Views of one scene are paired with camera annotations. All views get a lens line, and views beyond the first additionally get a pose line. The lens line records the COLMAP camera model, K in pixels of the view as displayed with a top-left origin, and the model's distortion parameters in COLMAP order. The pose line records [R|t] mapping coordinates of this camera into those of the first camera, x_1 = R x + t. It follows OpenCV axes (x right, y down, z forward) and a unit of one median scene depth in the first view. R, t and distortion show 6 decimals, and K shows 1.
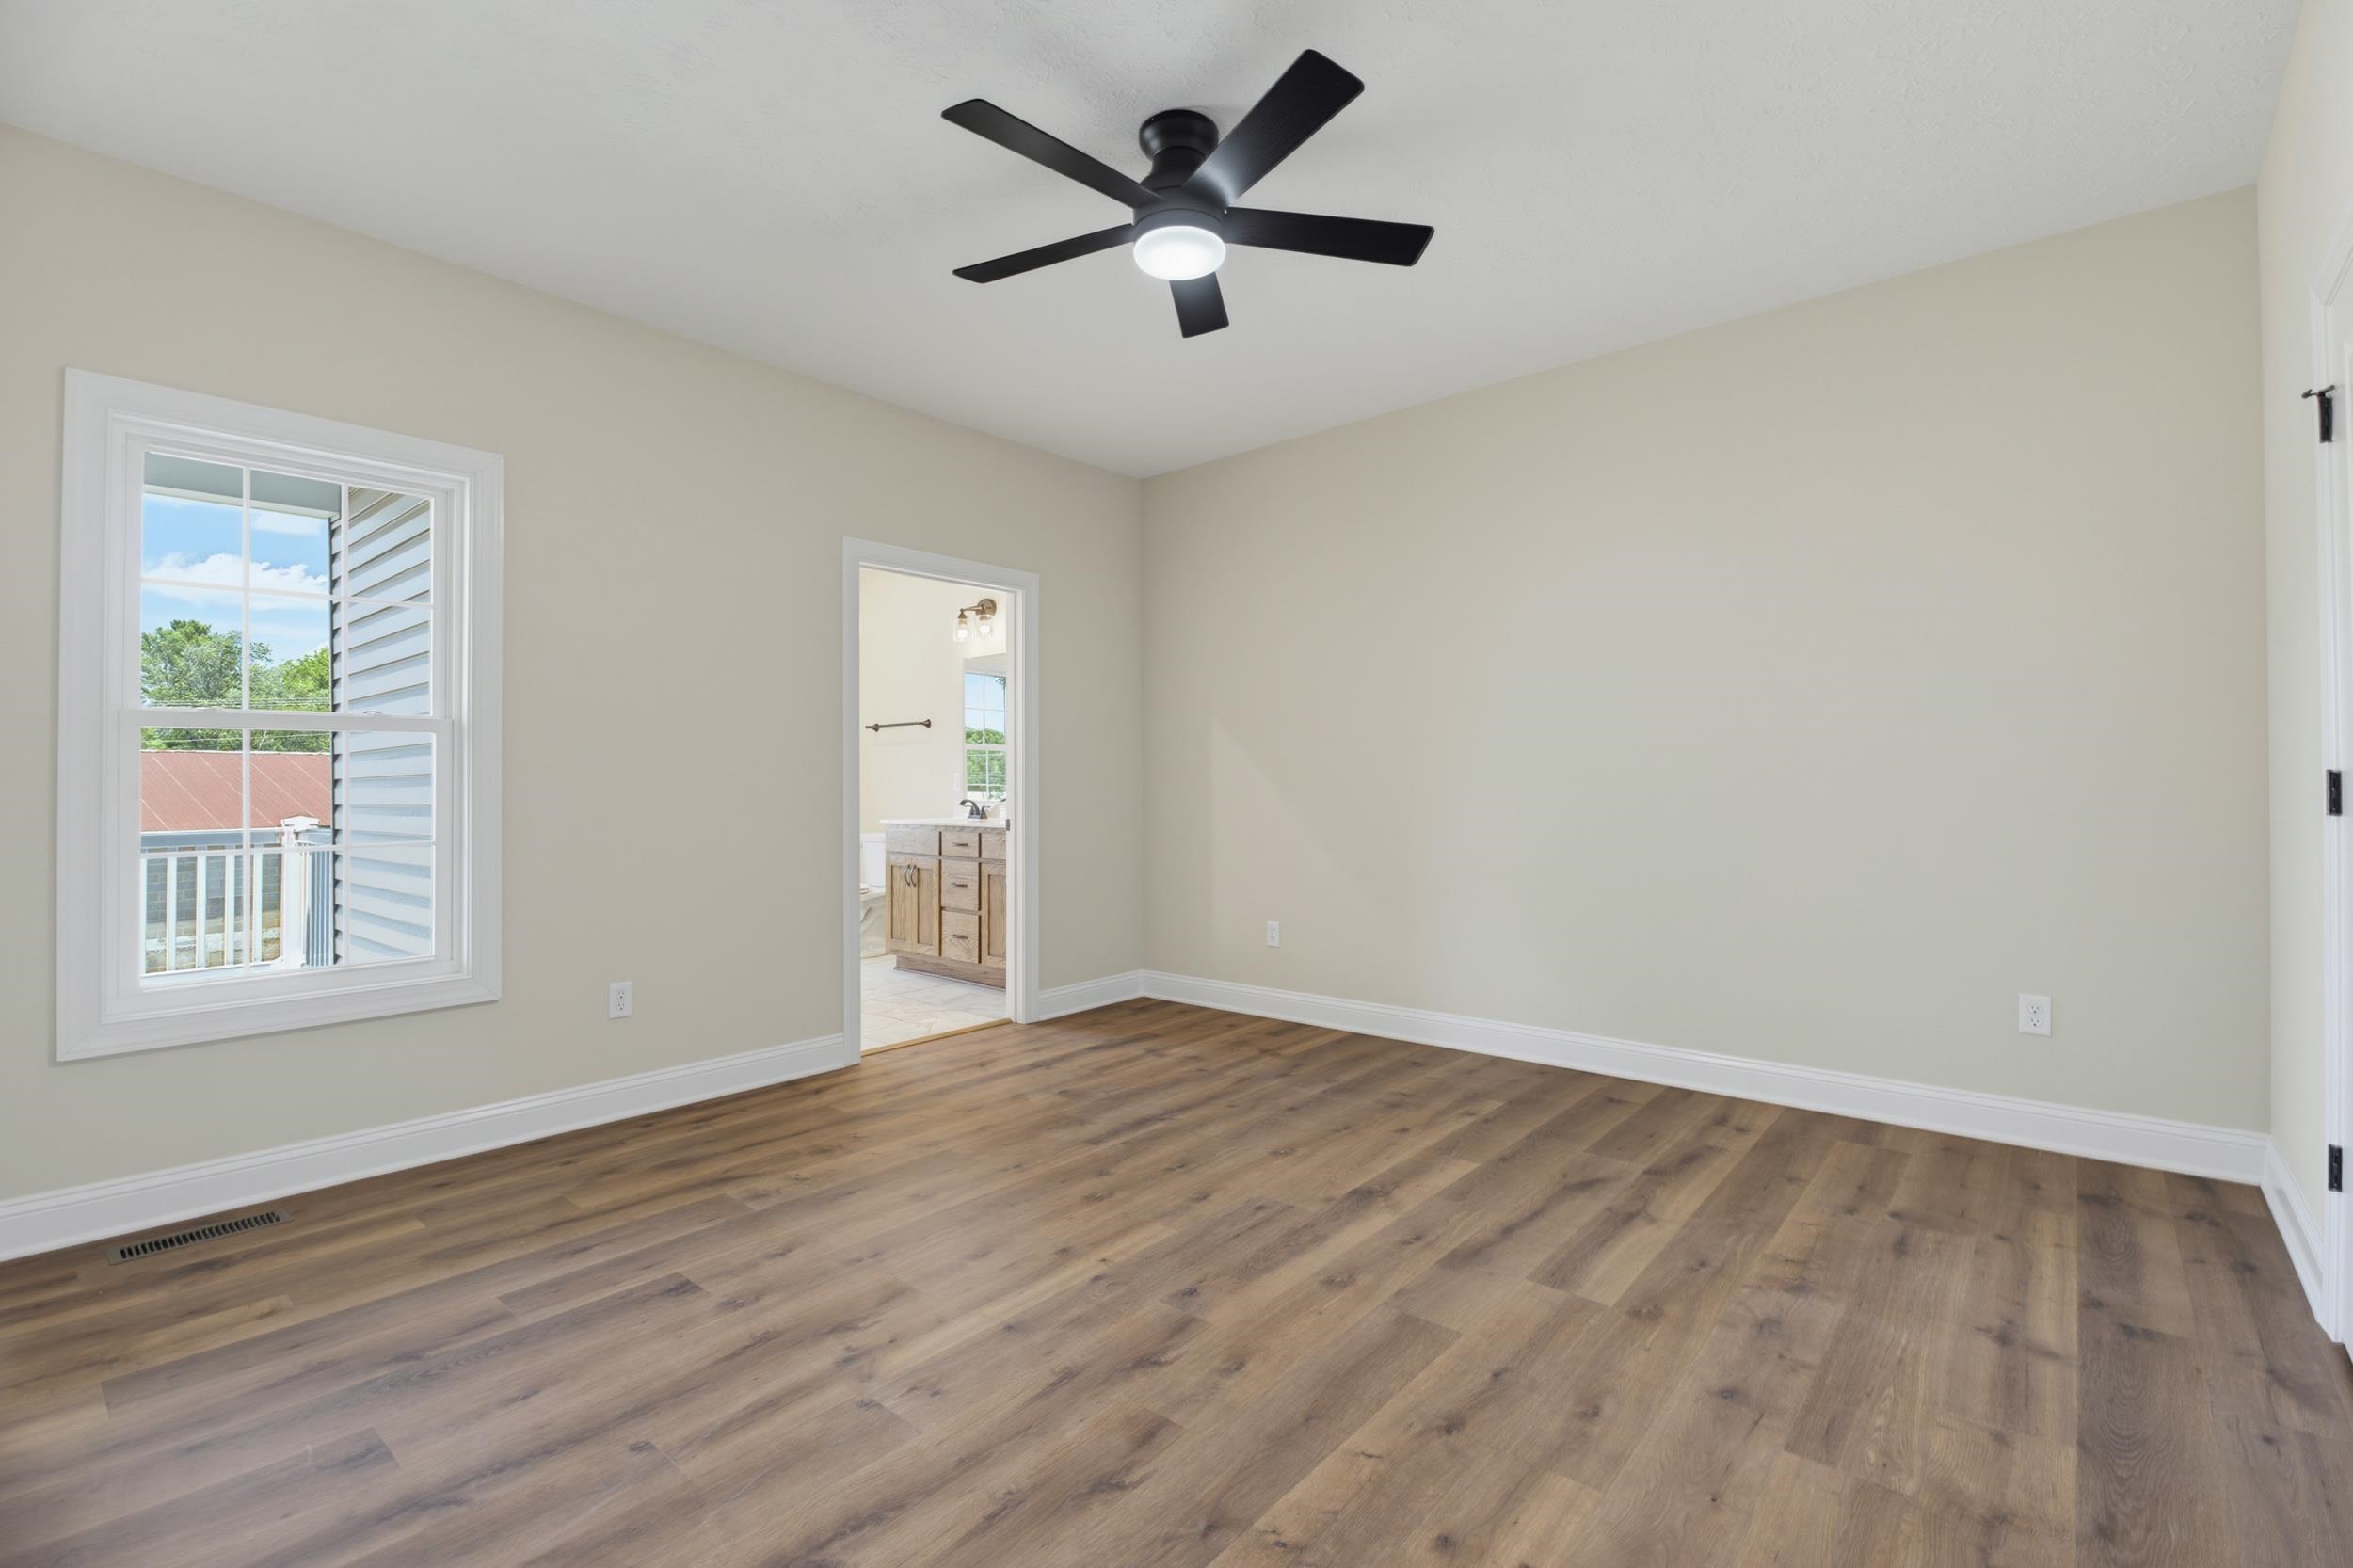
lens RADIAL K [[1047.5, 0, 1183.4], [0, 1047.5, 775.2], [0, 0, 1]] dist [0.002296, -0.006195]
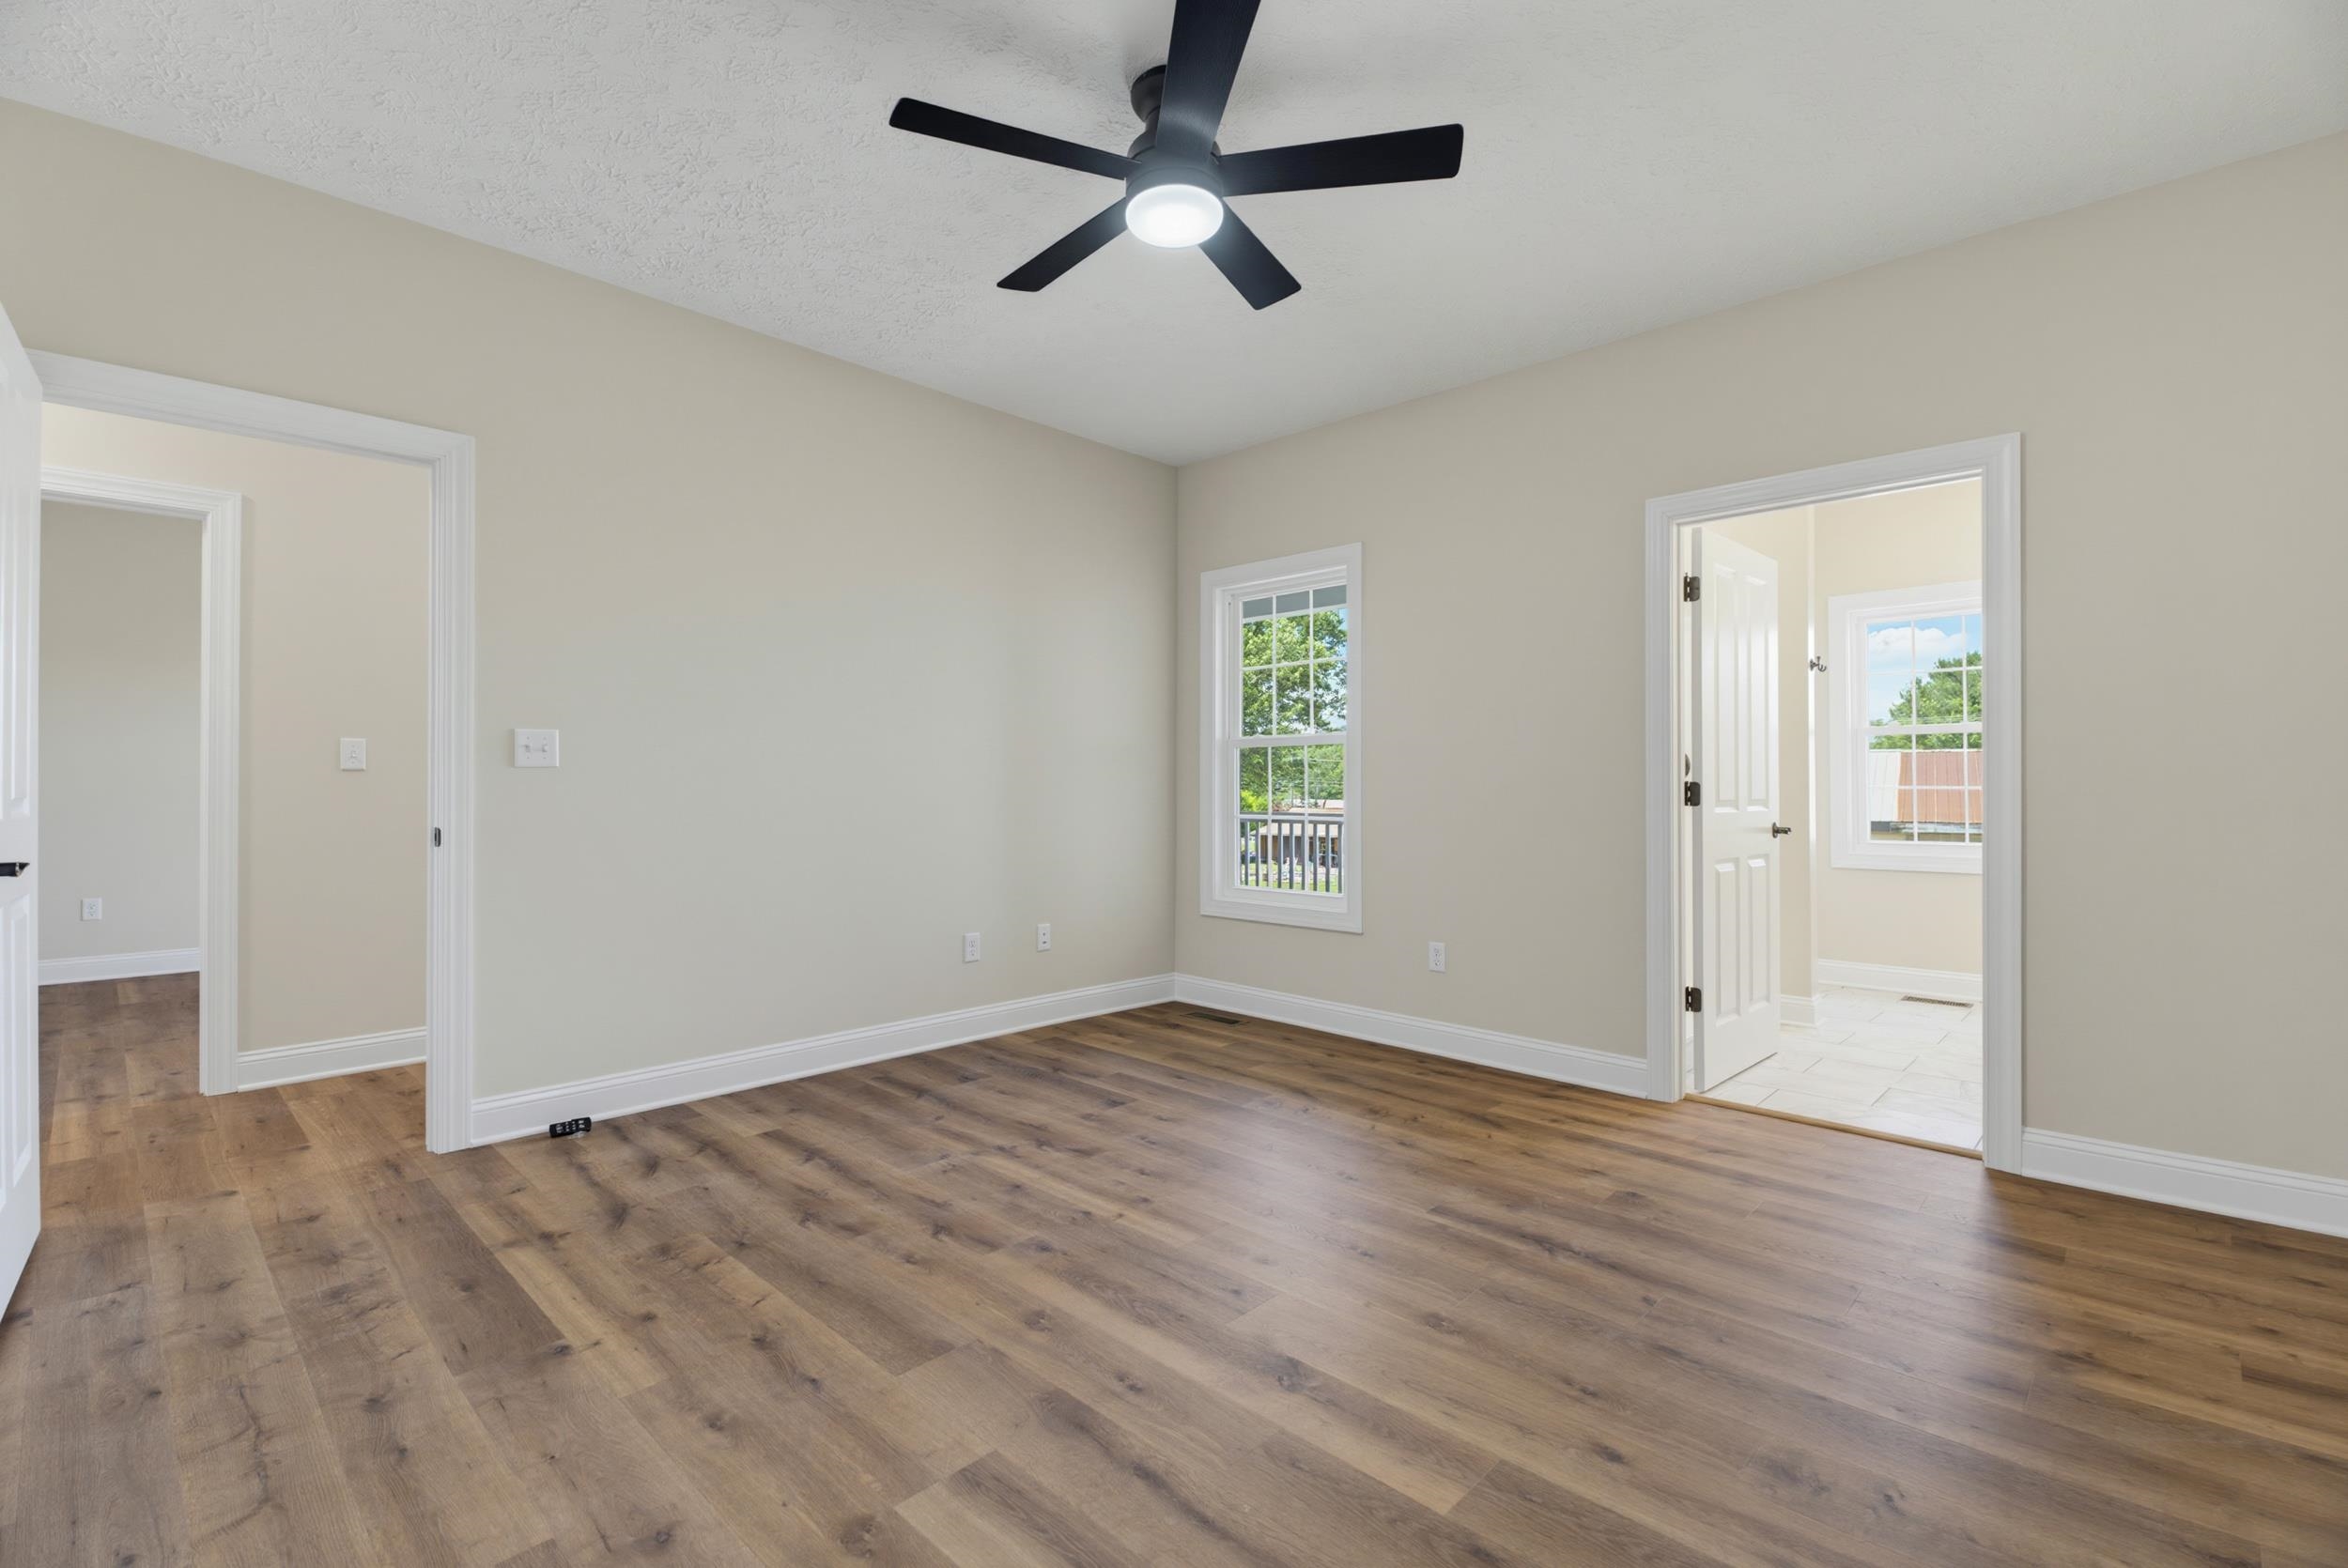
lens RADIAL K [[1045.1, 0, 1180.9], [0, 1045.1, 775.2], [0, 0, 1]] dist [0.002296, -0.006195]
pose [[-0.051681, 0.001057, -0.998663, 1.067852], [0.002119, 0.999997, 0.000949, 0.002094], [0.998661, -0.002067, -0.051683, 1.182279]]
